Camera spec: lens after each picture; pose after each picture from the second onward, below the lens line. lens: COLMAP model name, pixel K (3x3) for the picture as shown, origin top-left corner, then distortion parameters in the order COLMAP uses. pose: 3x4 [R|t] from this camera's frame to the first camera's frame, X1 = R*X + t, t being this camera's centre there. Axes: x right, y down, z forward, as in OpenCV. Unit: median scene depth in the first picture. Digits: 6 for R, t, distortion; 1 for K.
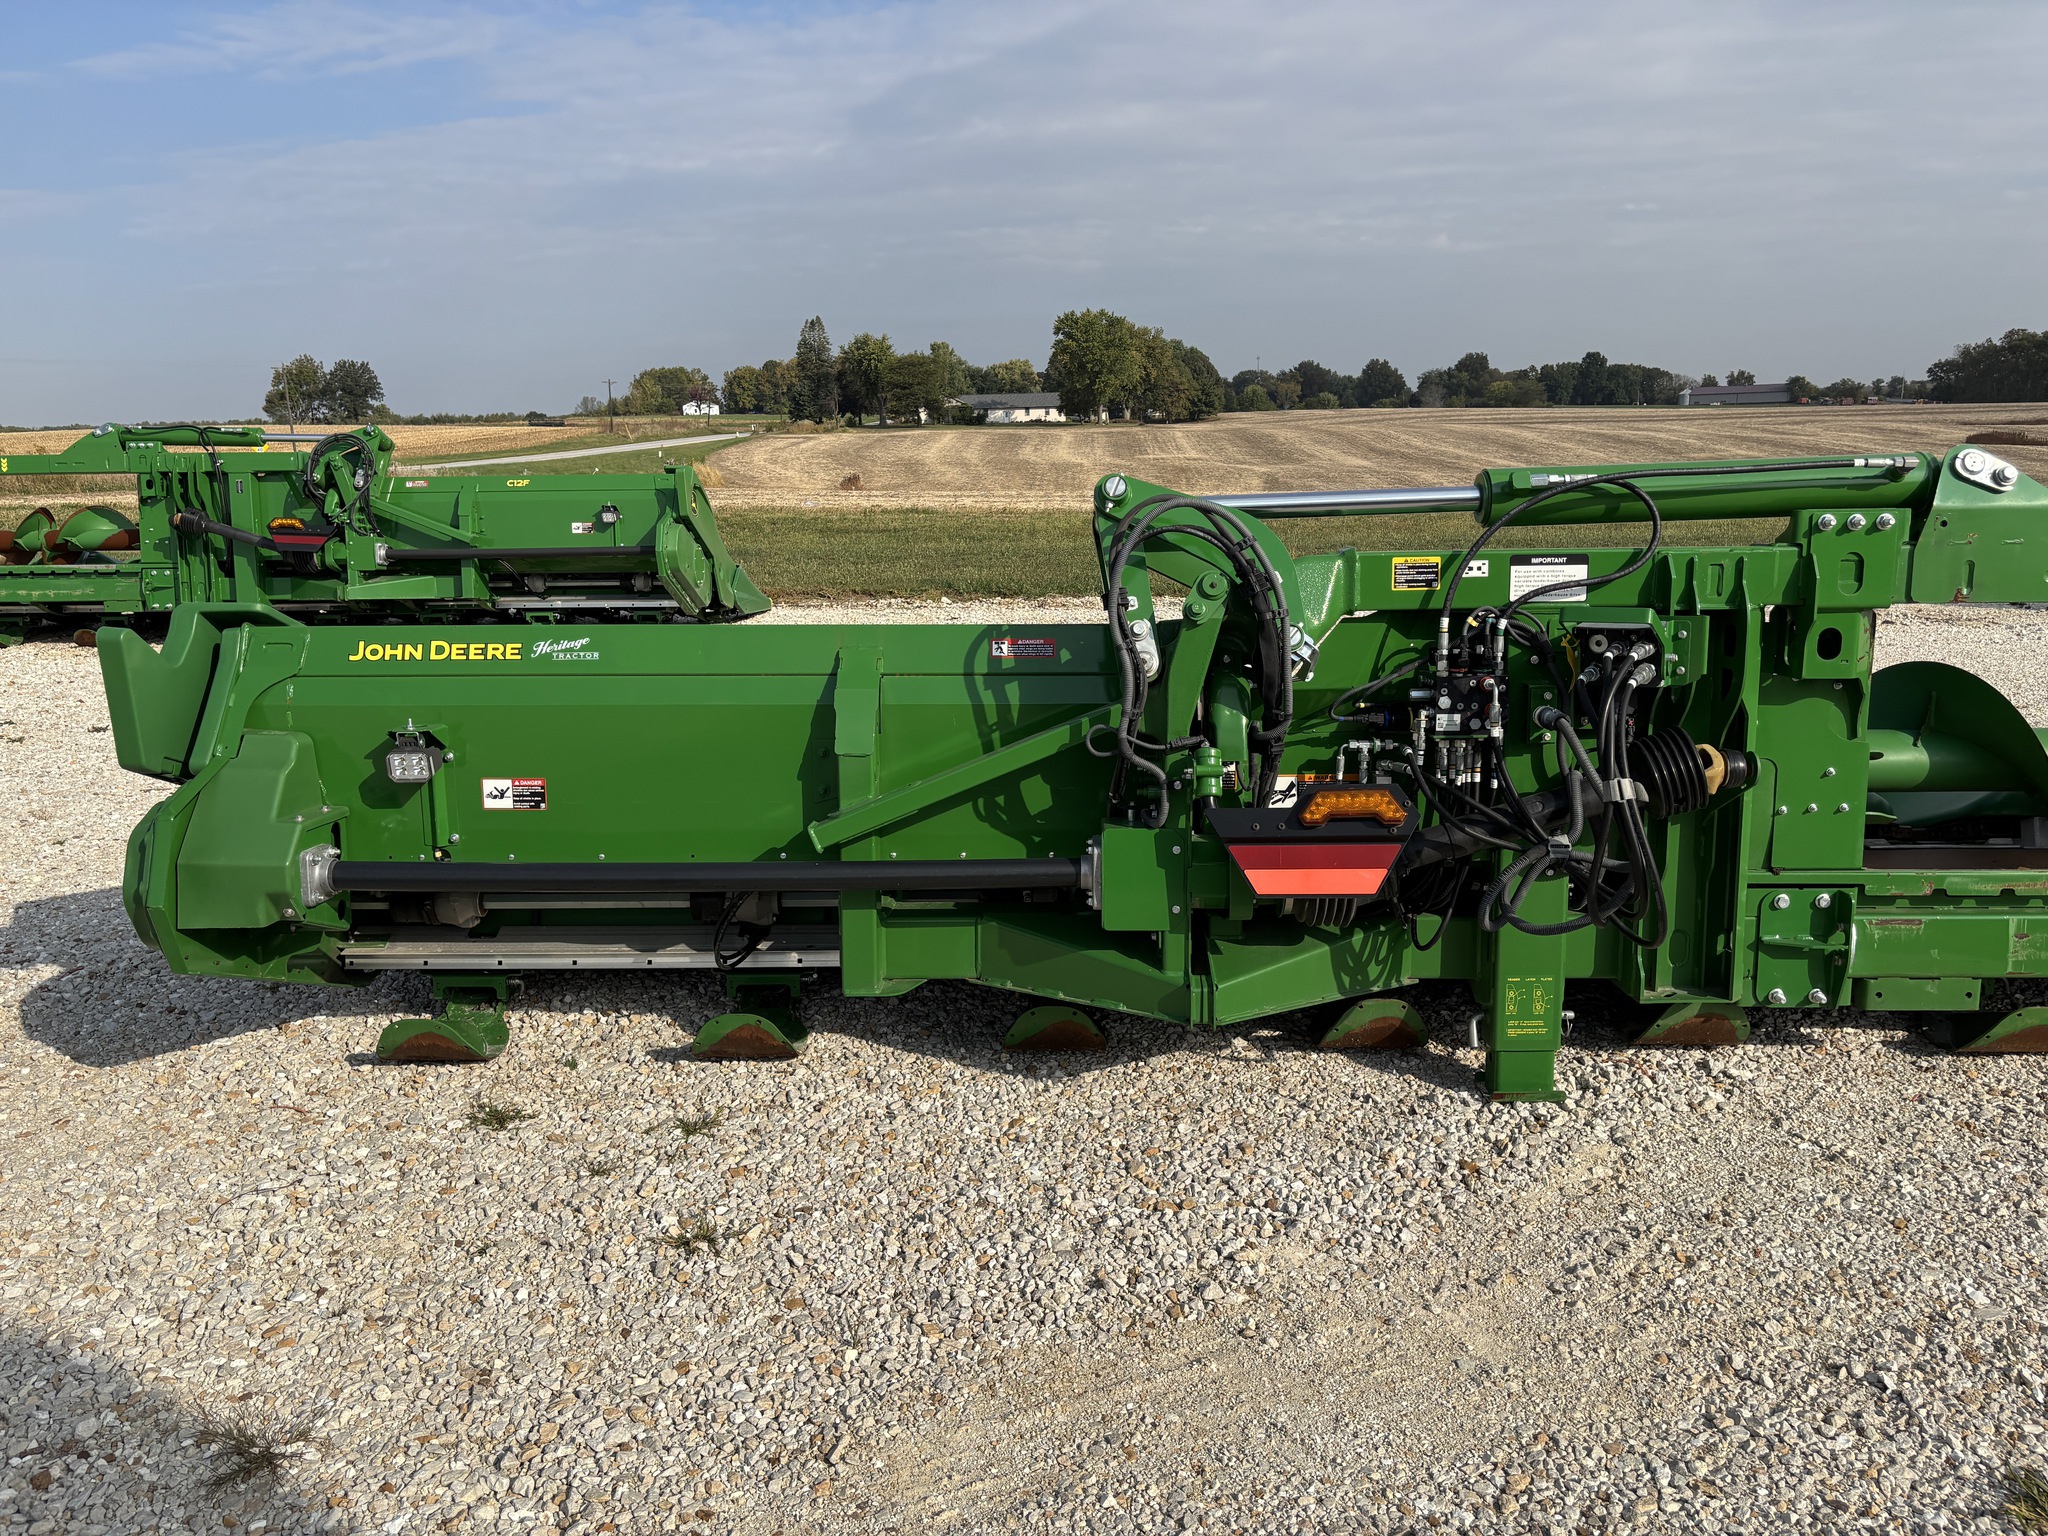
lens RADIAL K [[1563.8, 0, 1024.0], [0, 1563.8, 768.0], [0, 0, 1]] dist [0.007313, -0.001317]
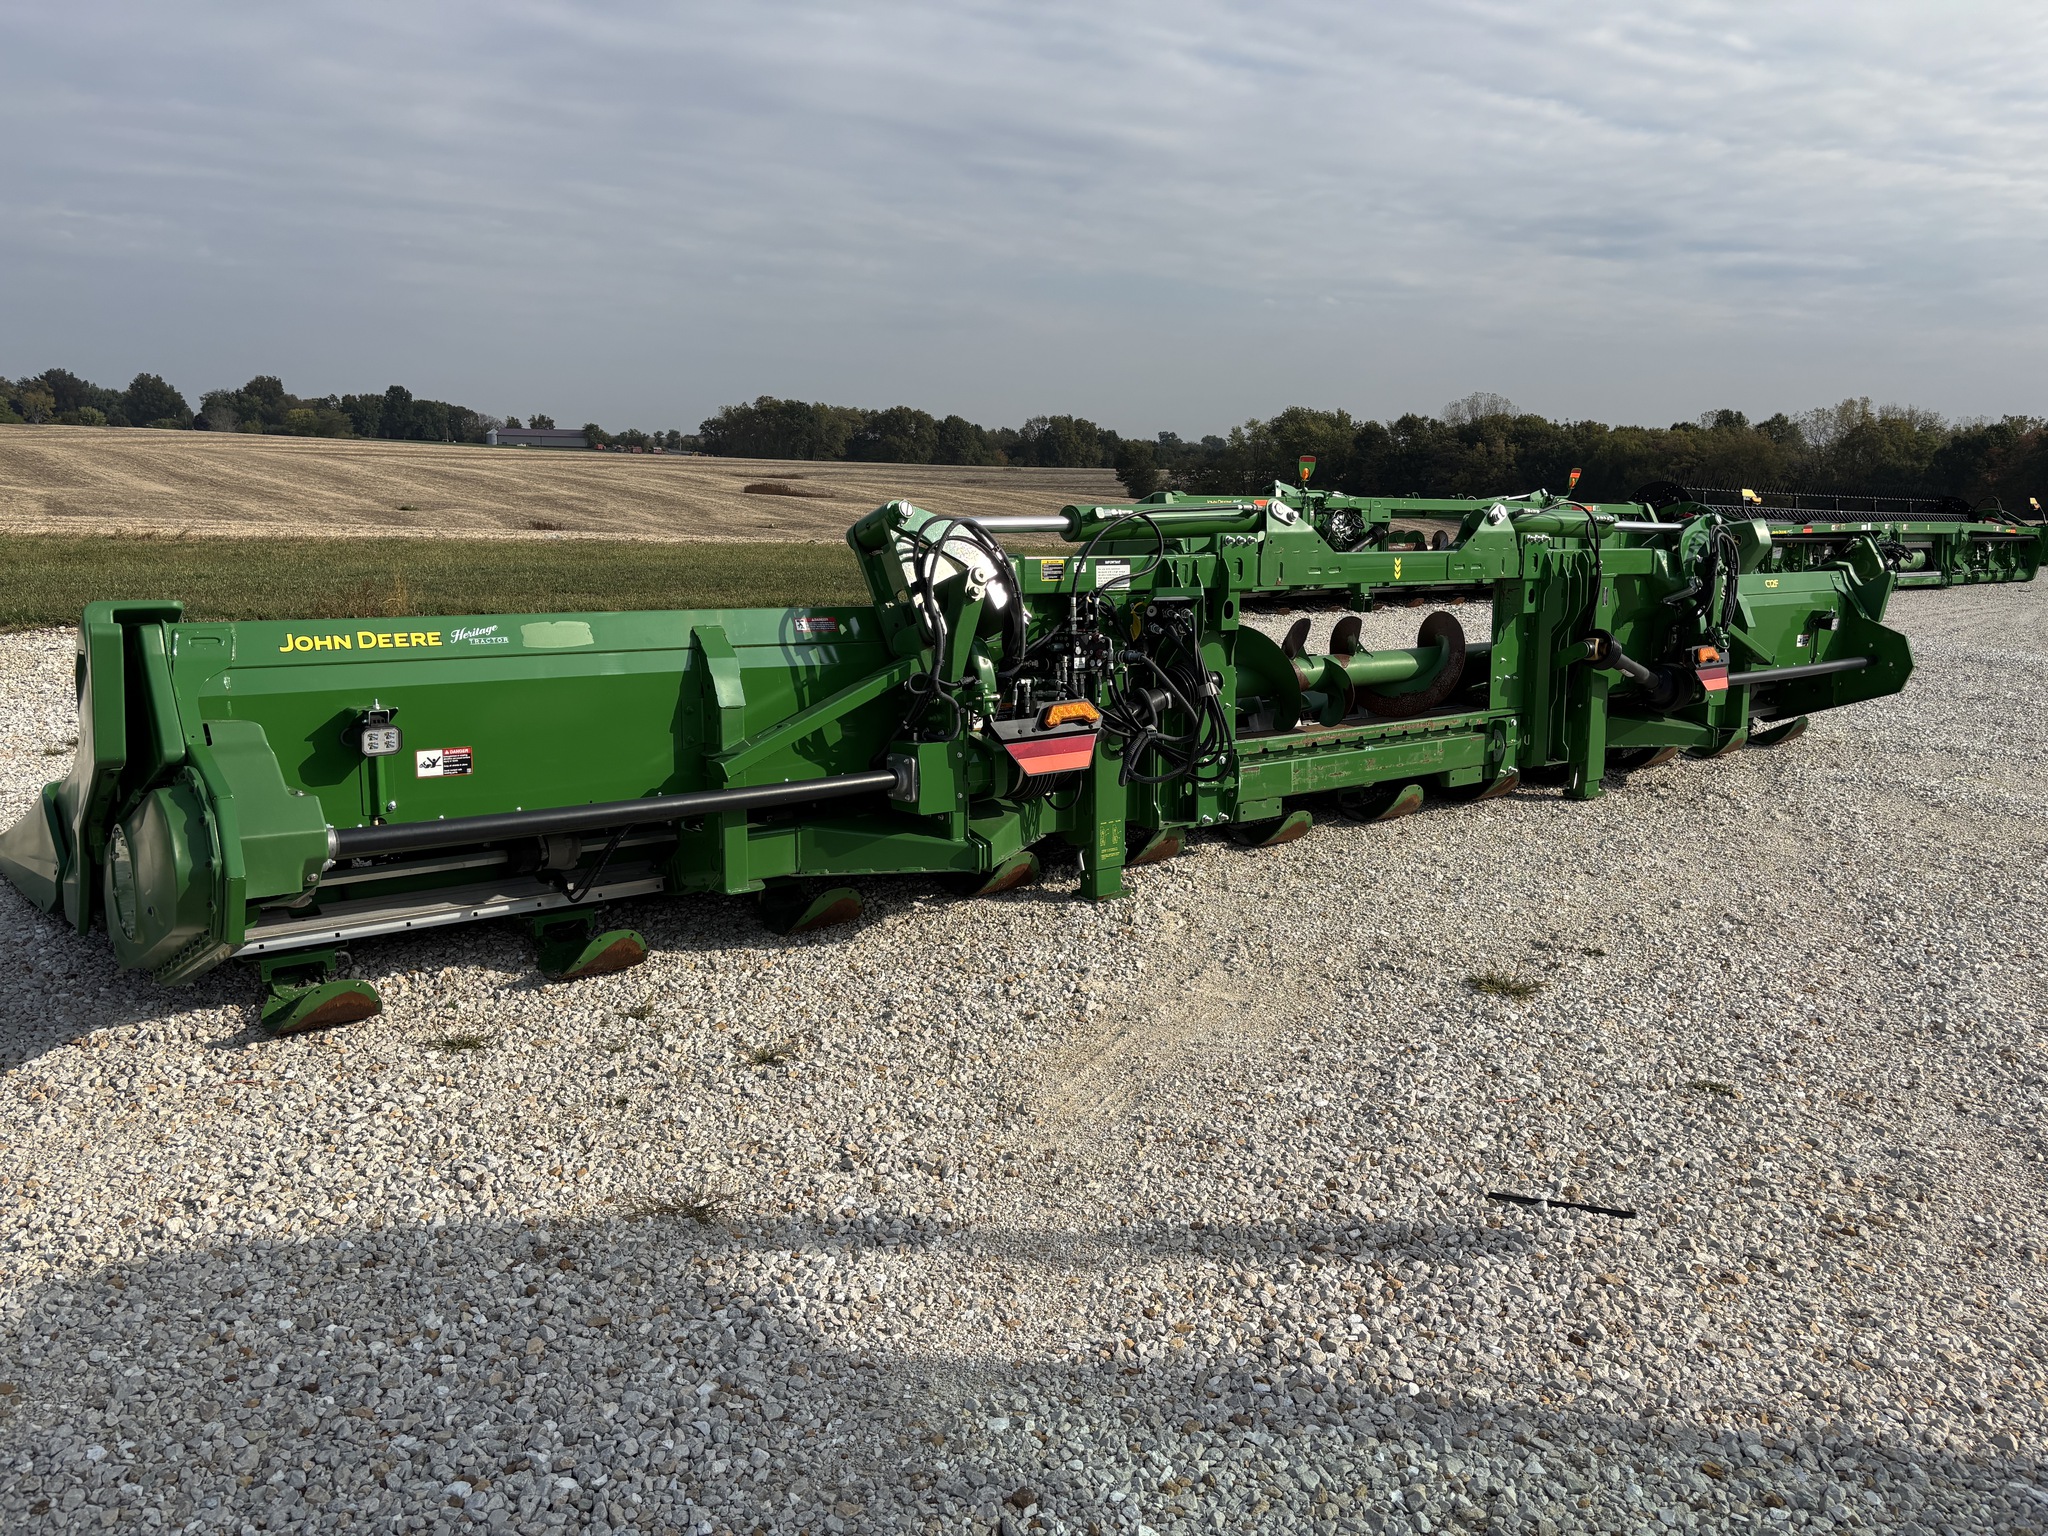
lens RADIAL K [[1558.0, 0, 1036.0], [0, 1558.0, 769.2], [0, 0, 1]] dist [0.066417, -0.082990]
pose [[0.748160, -0.084374, 0.658131, -0.742731], [0.098882, 0.994984, 0.015151, 0.046004], [-0.656108, 0.053742, 0.752751, -0.152406]]
